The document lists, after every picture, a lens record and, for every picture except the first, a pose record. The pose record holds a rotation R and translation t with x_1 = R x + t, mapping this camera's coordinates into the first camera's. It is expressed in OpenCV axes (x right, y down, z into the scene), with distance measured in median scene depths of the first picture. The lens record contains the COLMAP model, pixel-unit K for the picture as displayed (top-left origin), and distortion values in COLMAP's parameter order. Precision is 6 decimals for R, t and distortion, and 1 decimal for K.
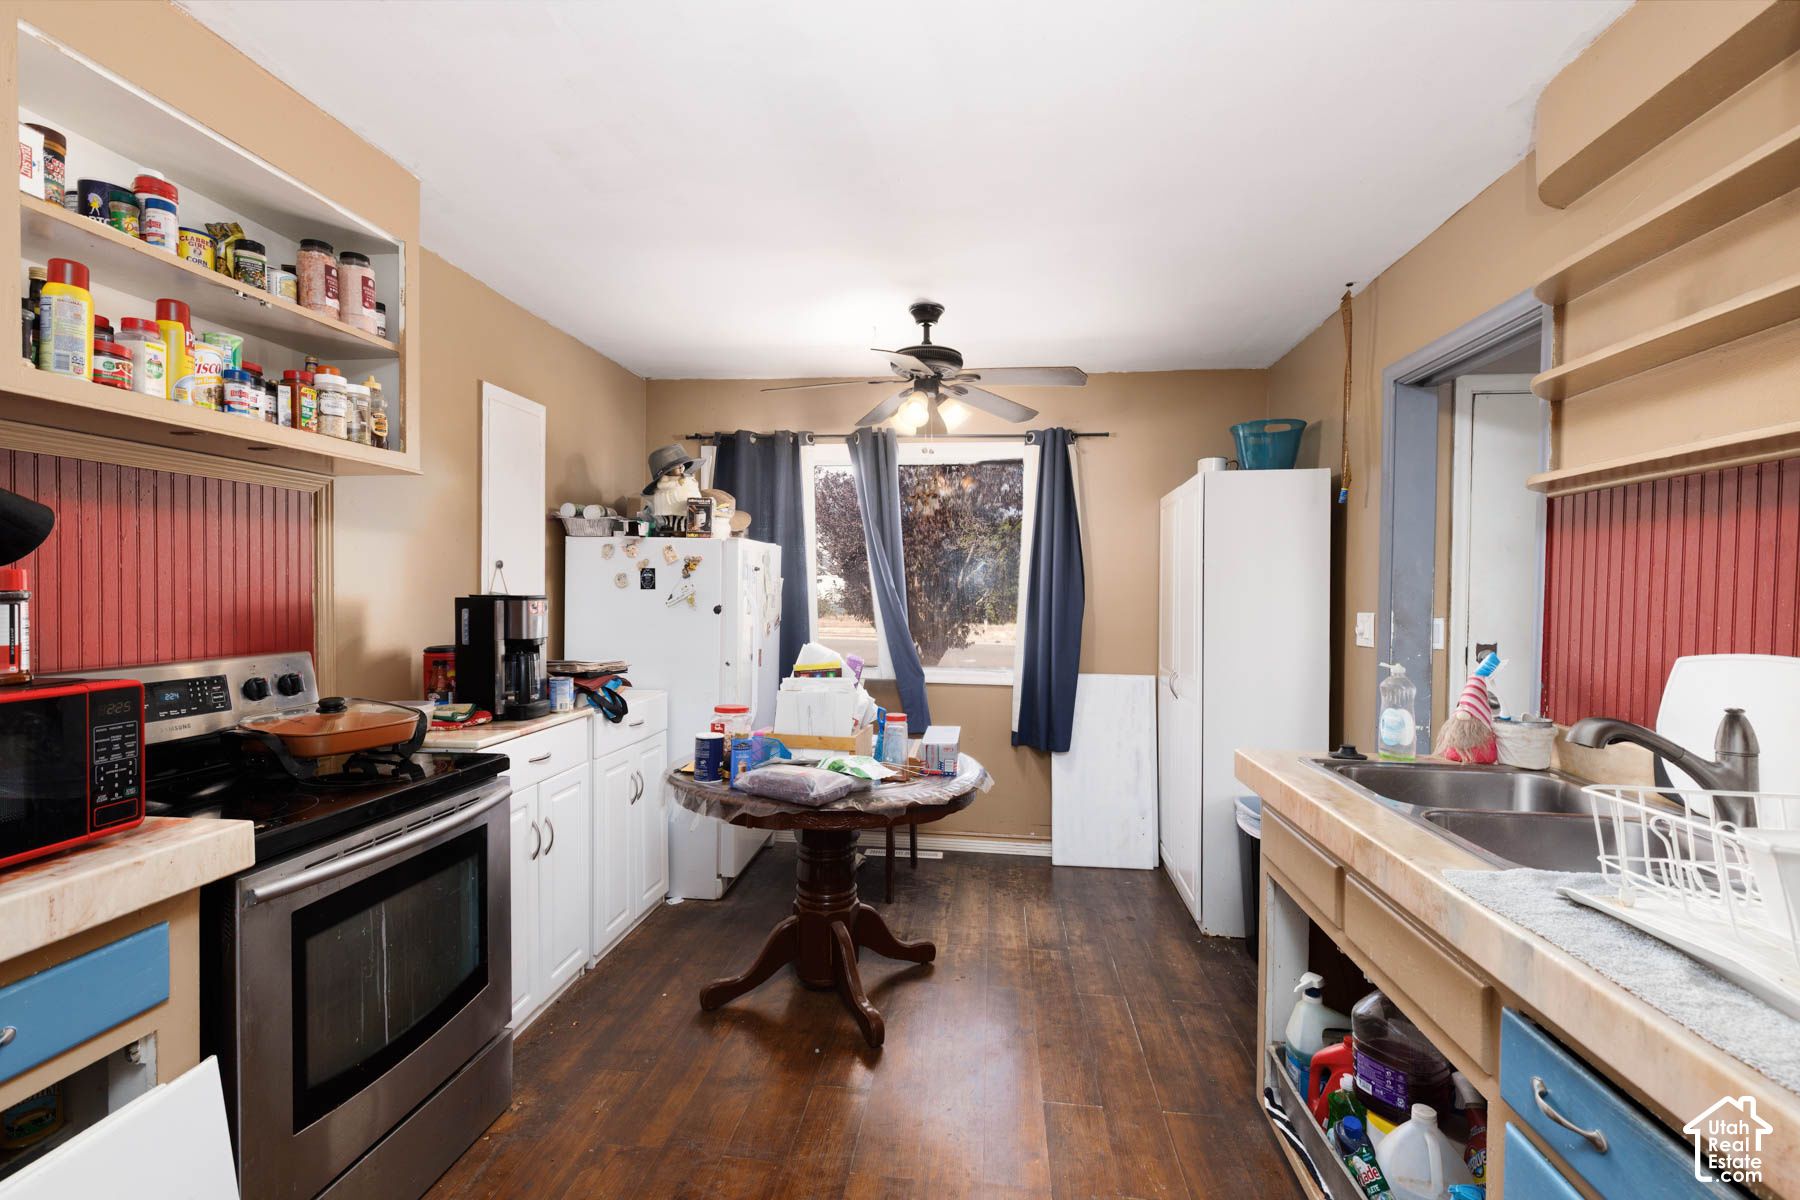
lens RADIAL K [[807.9, 0, 901.1], [0, 807.9, 603.0], [0, 0, 1]] dist [0.009577, -0.000846]
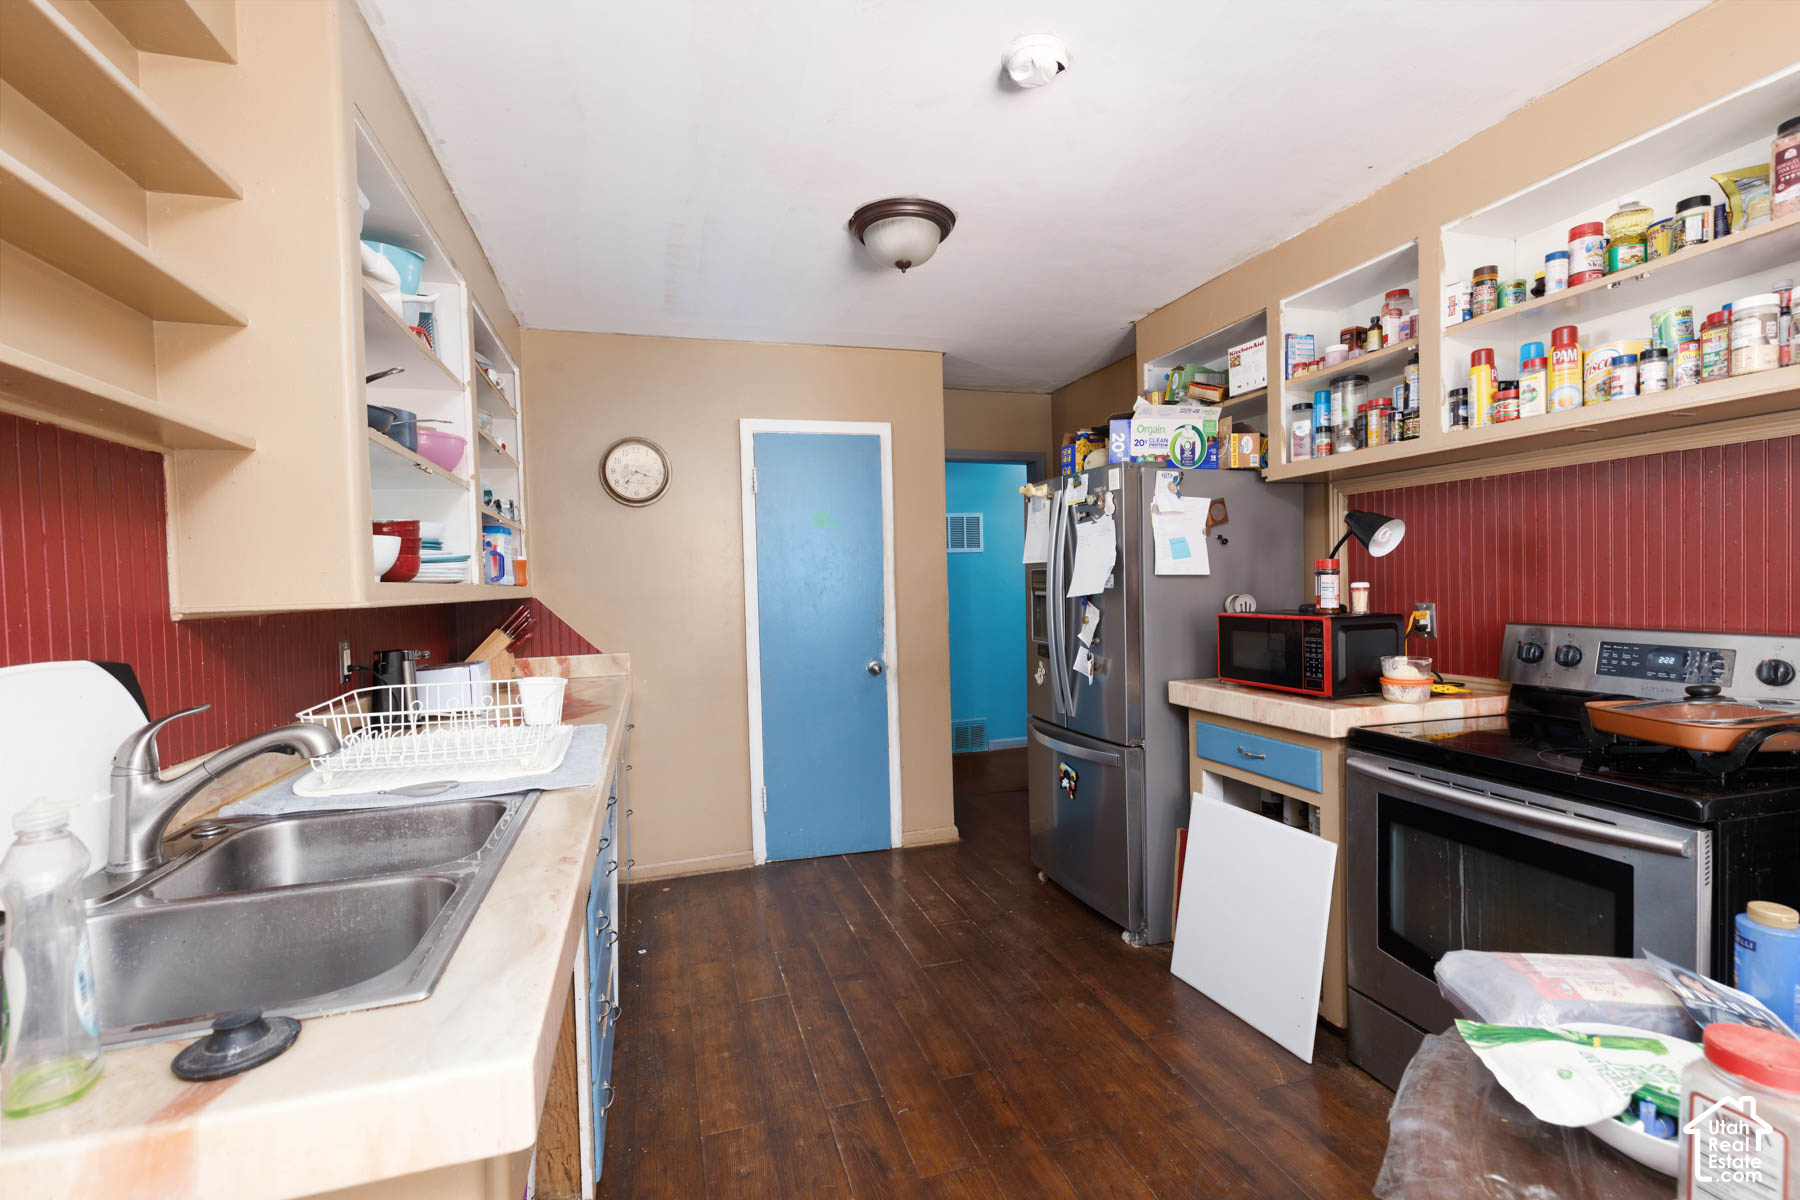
lens RADIAL K [[807.9, 0, 900.4], [0, 807.9, 600.3], [0, 0, 1]] dist [0.009577, -0.000846]
pose [[-0.914322, 0.022153, -0.404382, 0.505547], [0.008282, 0.999317, 0.036021, -0.013368], [0.404904, 0.029585, -0.913881, 1.693726]]
